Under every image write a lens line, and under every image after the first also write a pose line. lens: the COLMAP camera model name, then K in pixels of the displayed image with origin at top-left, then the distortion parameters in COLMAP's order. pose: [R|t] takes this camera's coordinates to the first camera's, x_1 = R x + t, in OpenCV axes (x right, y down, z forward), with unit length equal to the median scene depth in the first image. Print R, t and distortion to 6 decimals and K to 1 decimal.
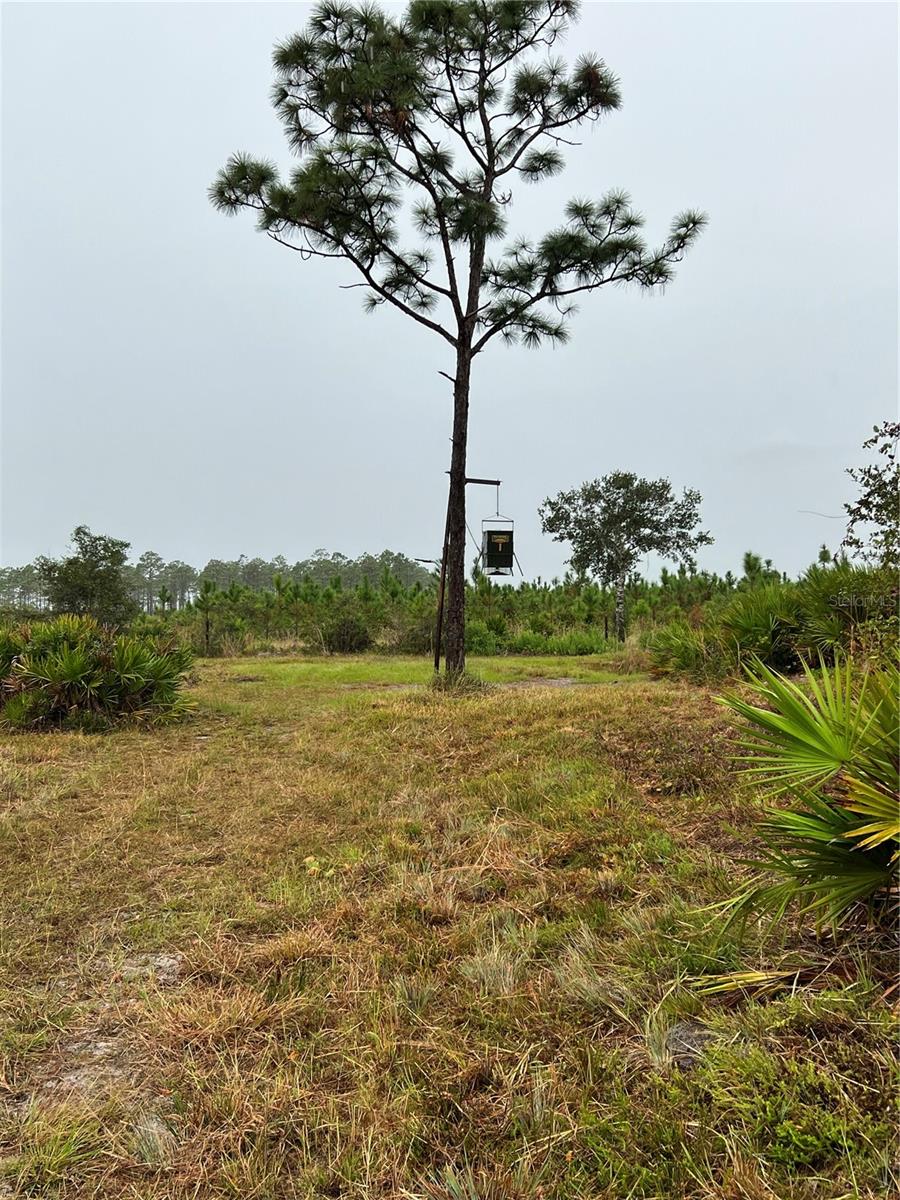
lens RADIAL K [[1224.1, 0, 450.0], [0, 1224.1, 600.0], [0, 0, 1]] dist [-0.003859, -0.002322]
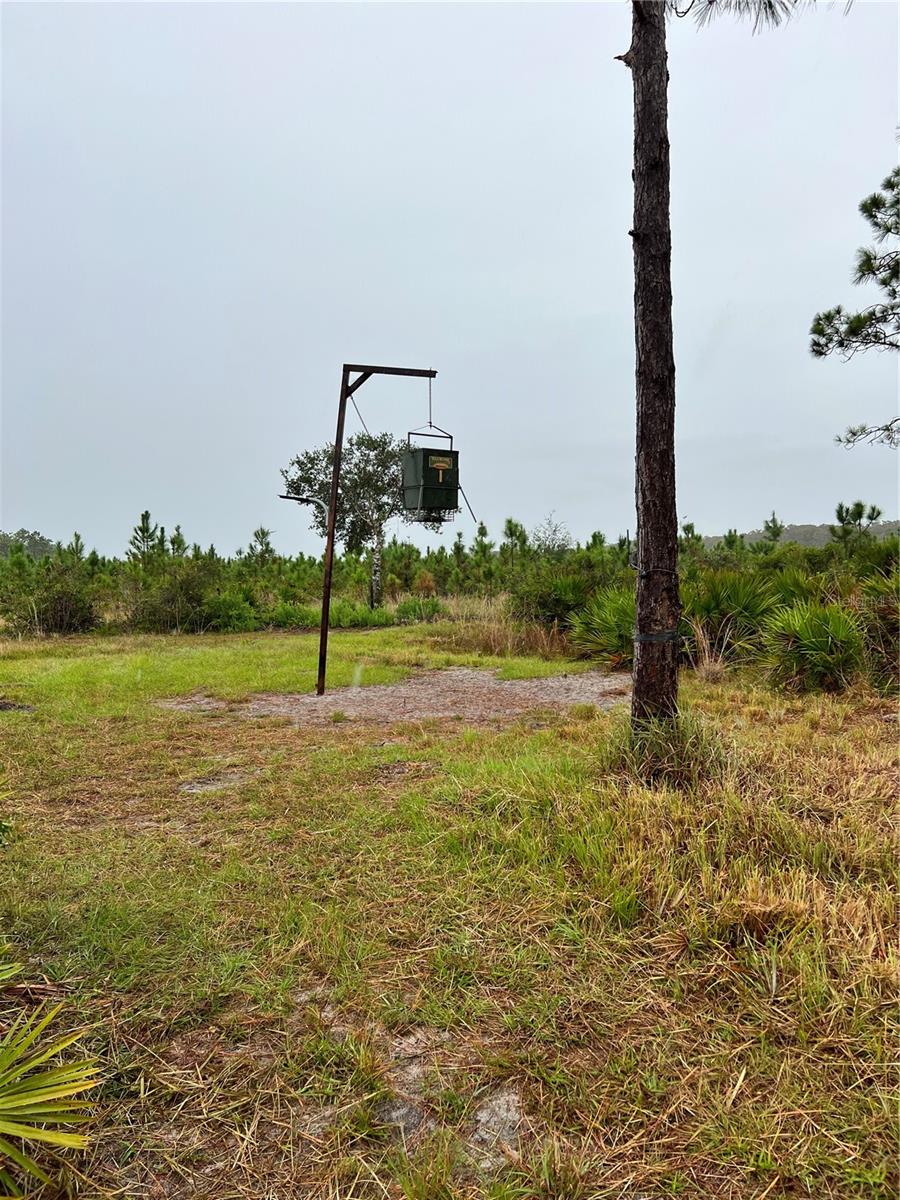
lens RADIAL K [[902.0, 0, 447.9], [0, 902.0, 605.9], [0, 0, 1]] dist [0.070085, -0.069512]
pose [[0.924010, -0.017756, 0.381956, -0.081415], [0.003412, 0.999264, 0.038199, 0.003279], [-0.382354, -0.033993, 0.923391, 0.349967]]
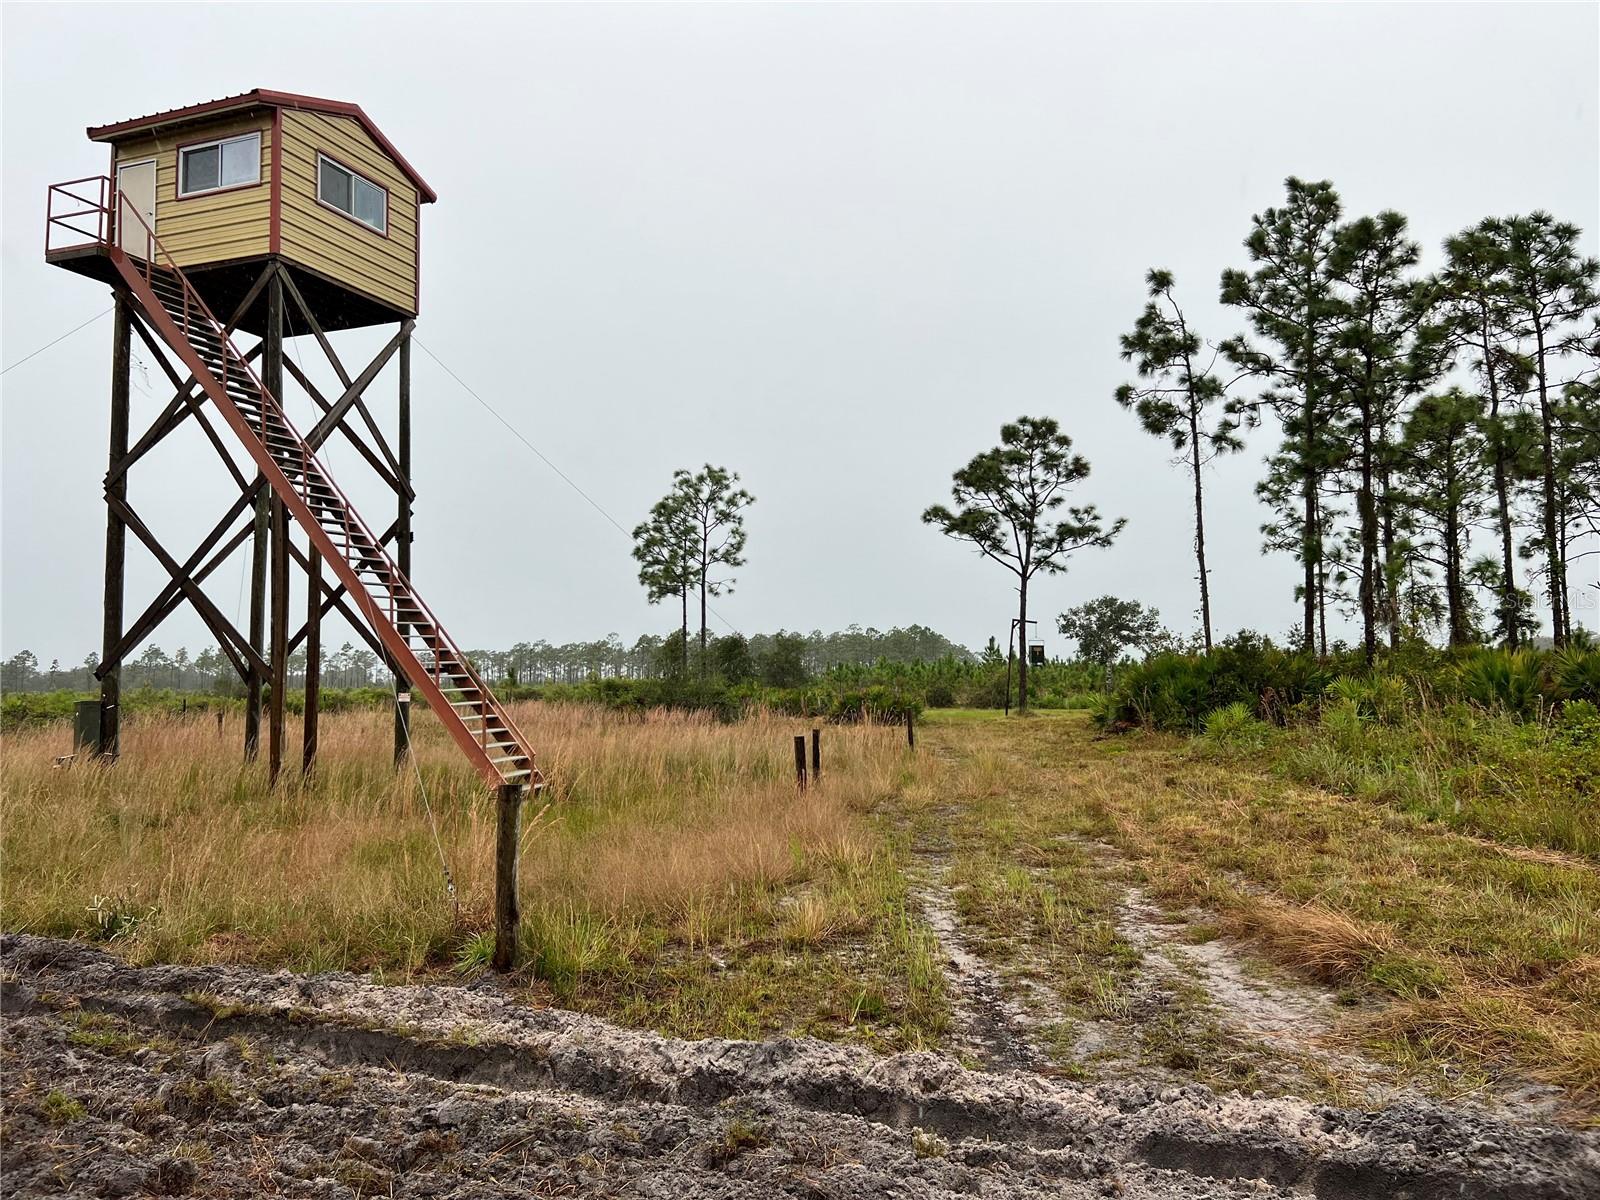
lens RADIAL K [[1206.1, 0, 800.0], [0, 1206.1, 600.0], [0, 0, 1]] dist [0.035767, -0.035168]
pose [[0.990717, -0.010676, -0.135521, -0.049008], [0.003037, 0.998401, -0.056452, -0.012109], [0.135907, 0.055516, 0.989165, -0.665183]]
